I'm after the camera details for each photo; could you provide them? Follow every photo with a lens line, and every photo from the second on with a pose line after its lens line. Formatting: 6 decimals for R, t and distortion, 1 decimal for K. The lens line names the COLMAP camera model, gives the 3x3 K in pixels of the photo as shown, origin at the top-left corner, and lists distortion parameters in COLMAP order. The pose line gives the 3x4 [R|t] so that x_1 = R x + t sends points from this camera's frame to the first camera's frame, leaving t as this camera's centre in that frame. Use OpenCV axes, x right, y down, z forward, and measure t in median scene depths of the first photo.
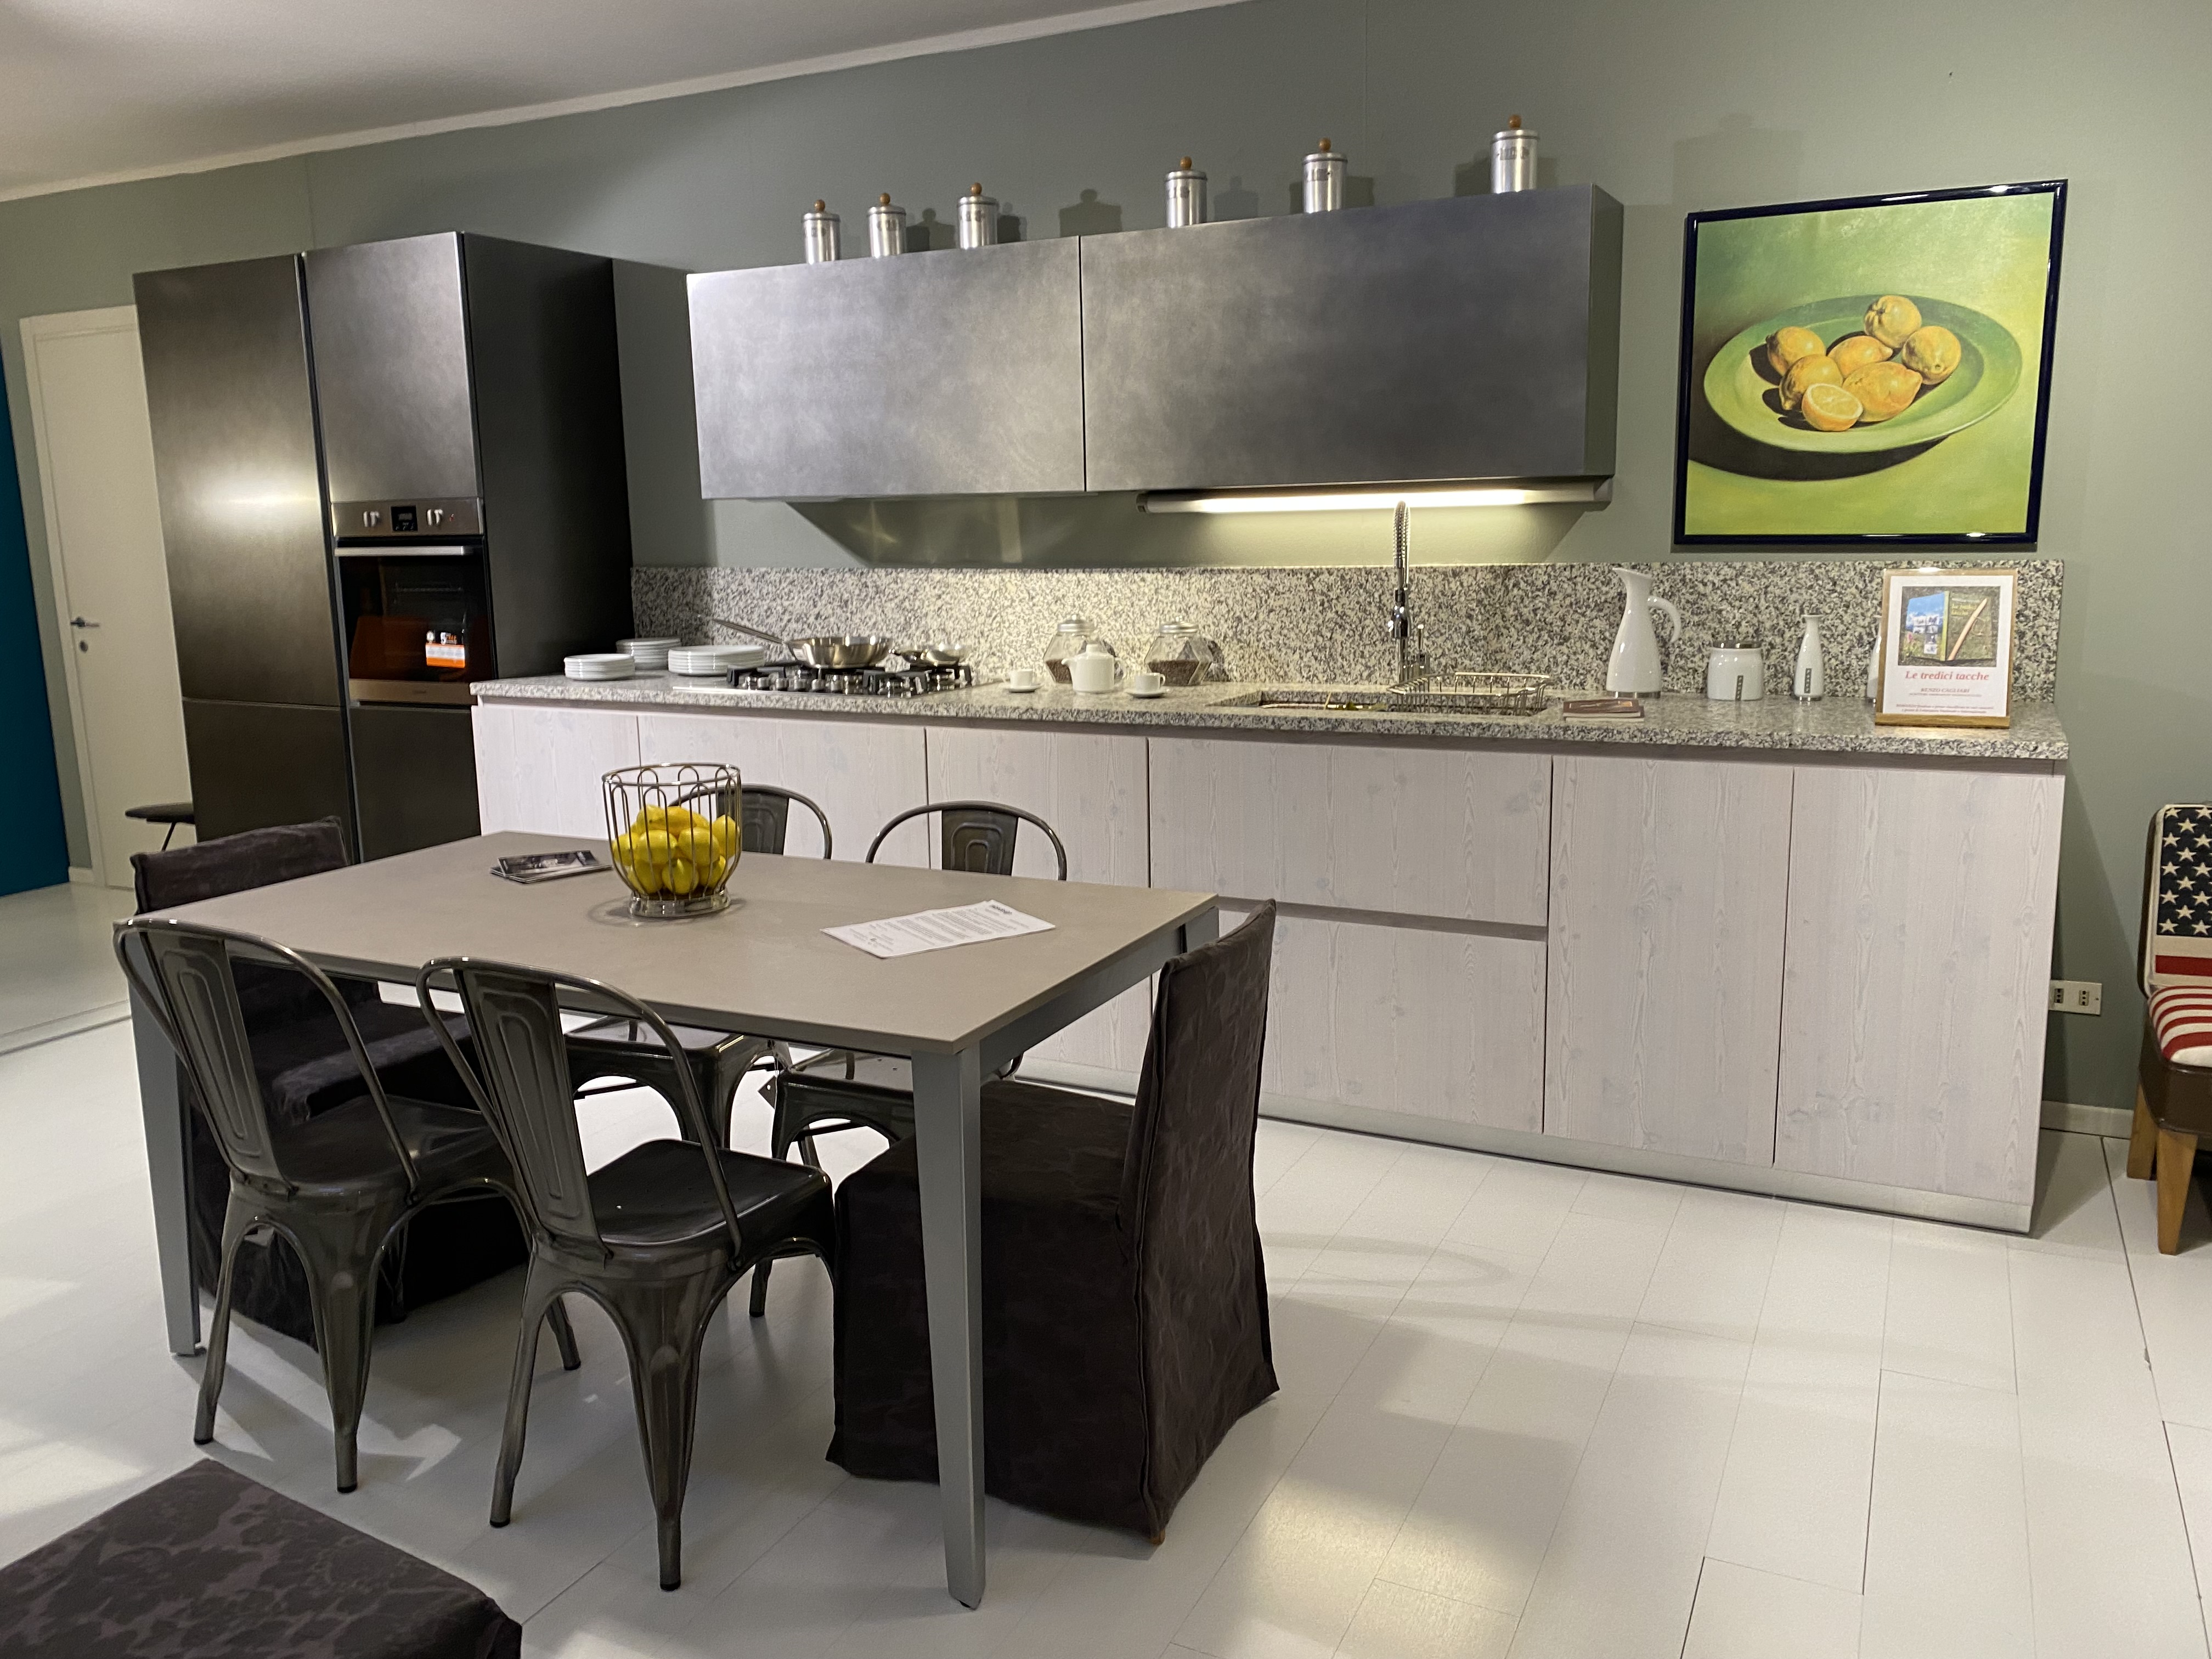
lens RADIAL K [[1707.4, 0, 1101.9], [0, 1707.4, 824.5], [0, 0, 1]] dist [0.012776, 0.005334]
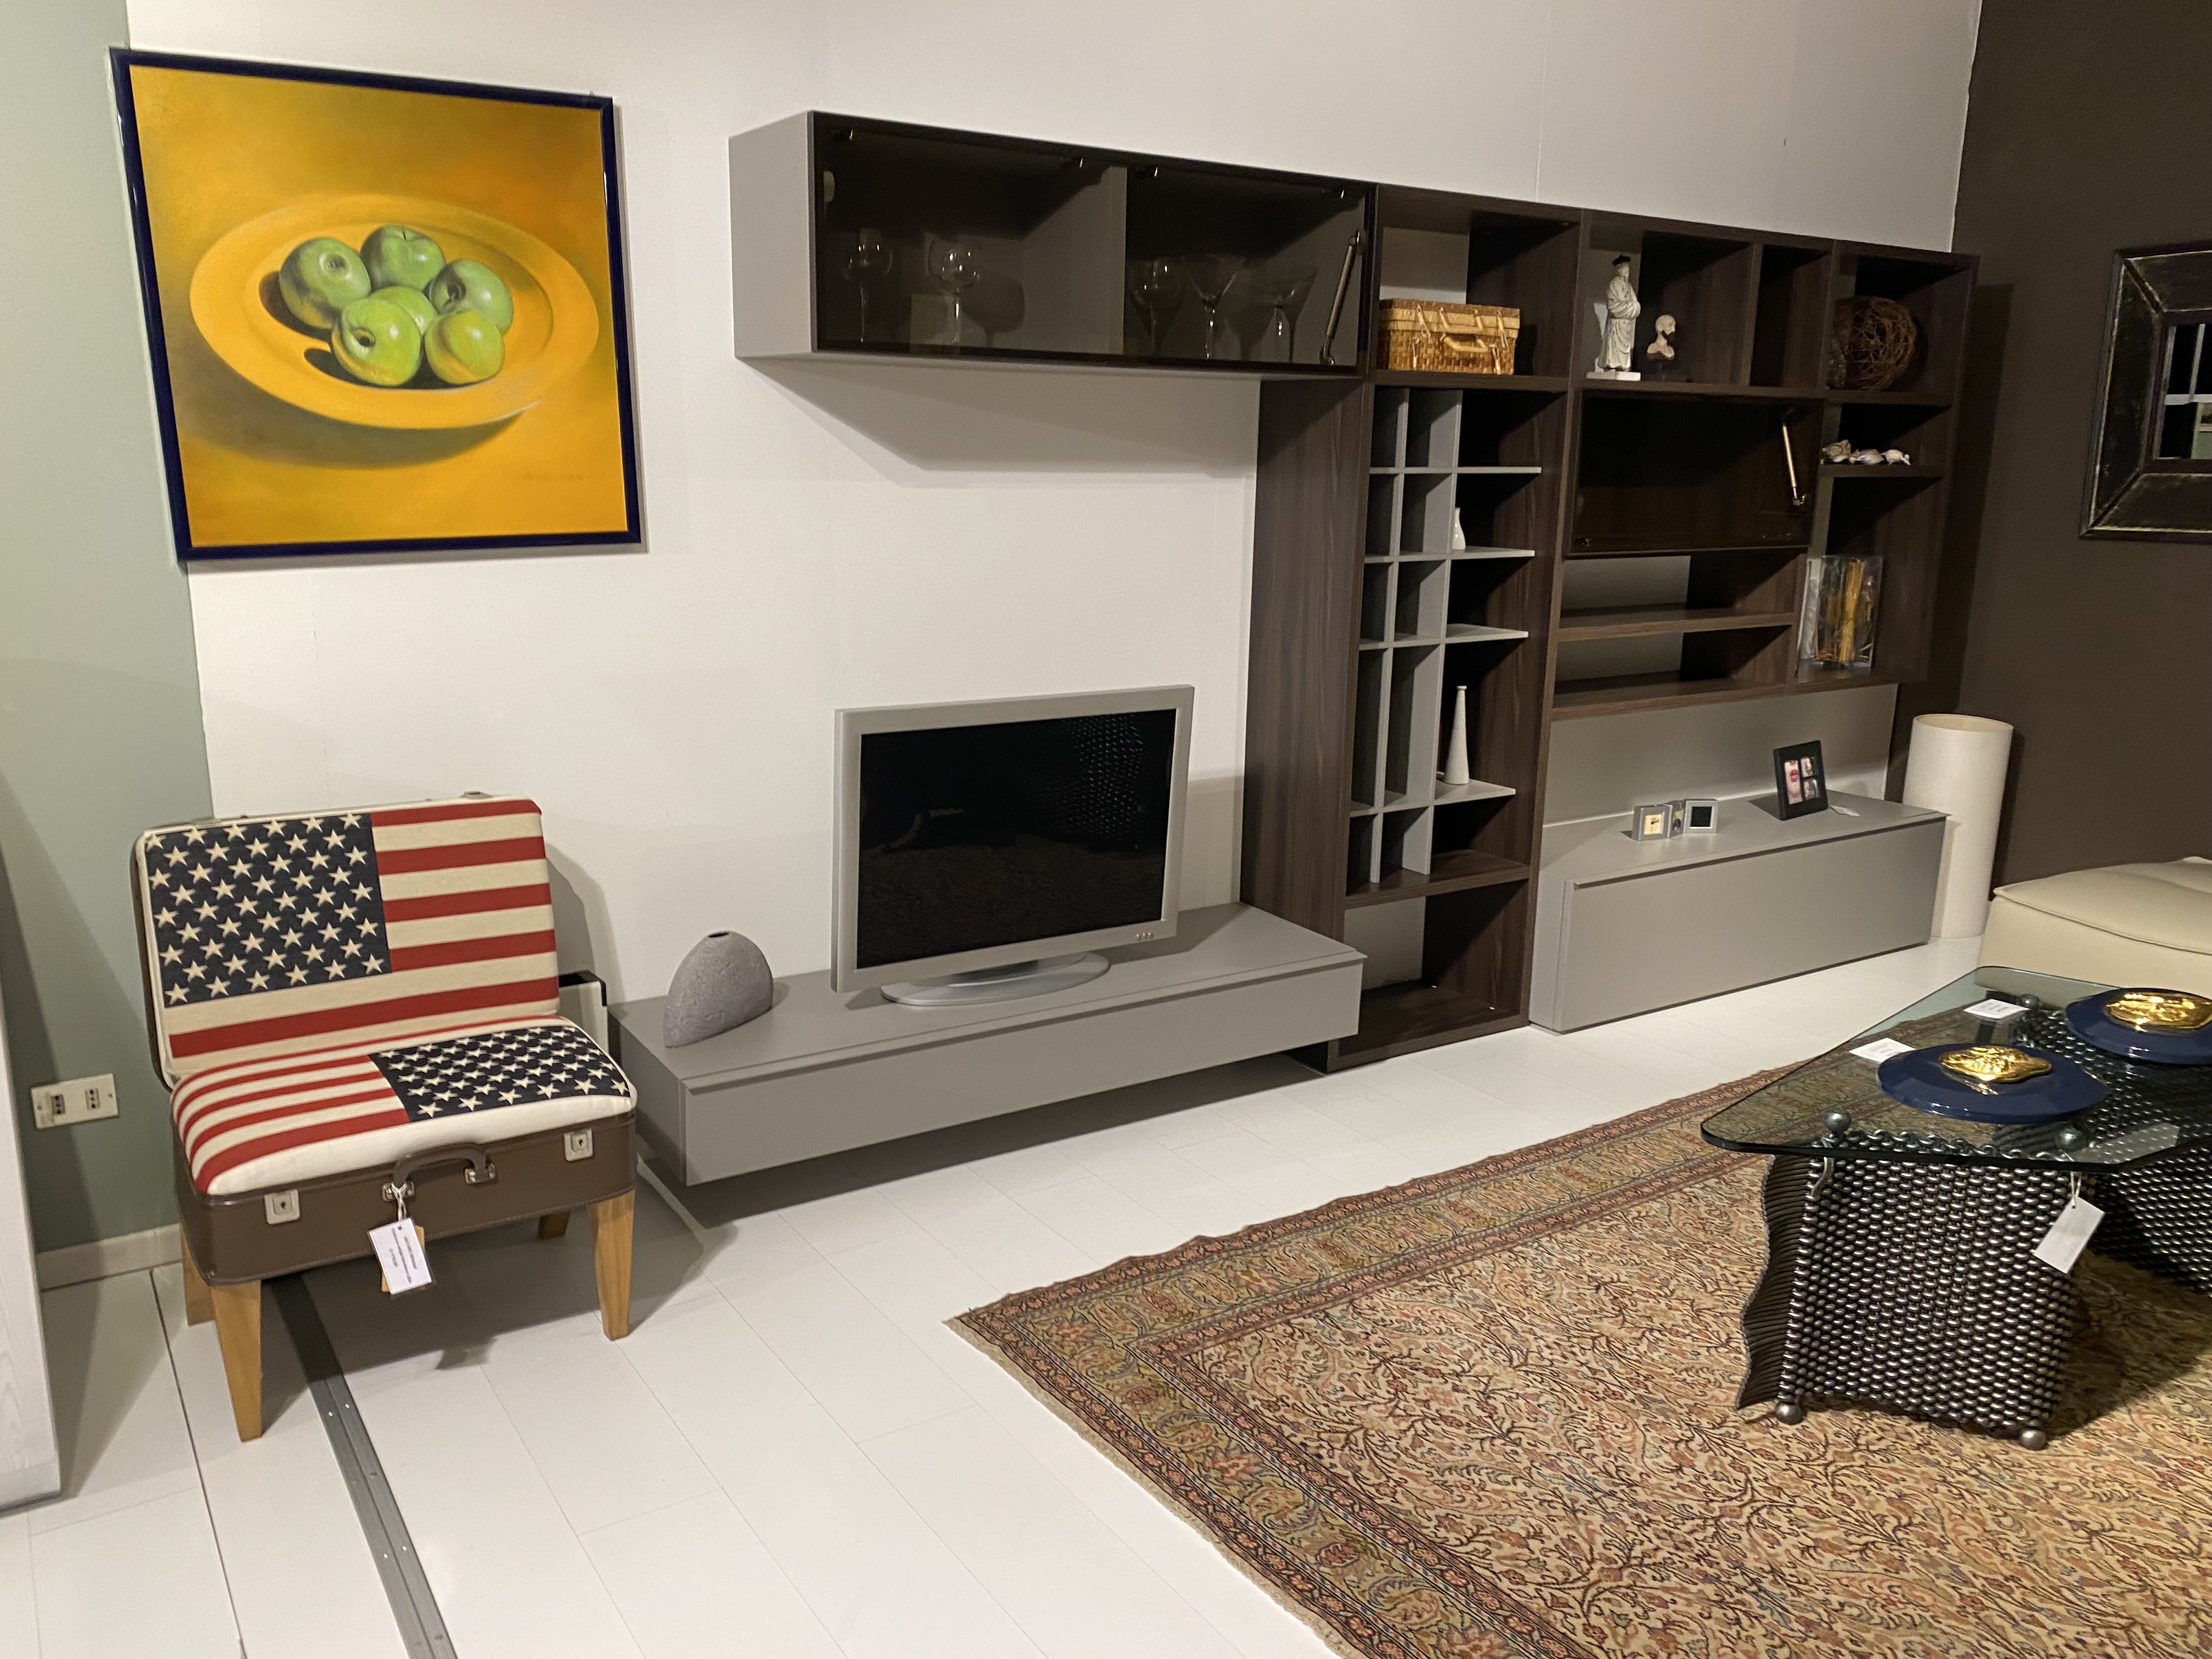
lens RADIAL K [[1707.4, 0, 1099.5], [0, 1707.4, 830.3], [0, 0, 1]] dist [0.012776, 0.005334]
pose [[0.506635, -0.167738, 0.845686, 0.203482], [0.127039, 0.984709, 0.119205, -0.049079], [-0.852750, 0.047042, 0.520197, 0.263971]]
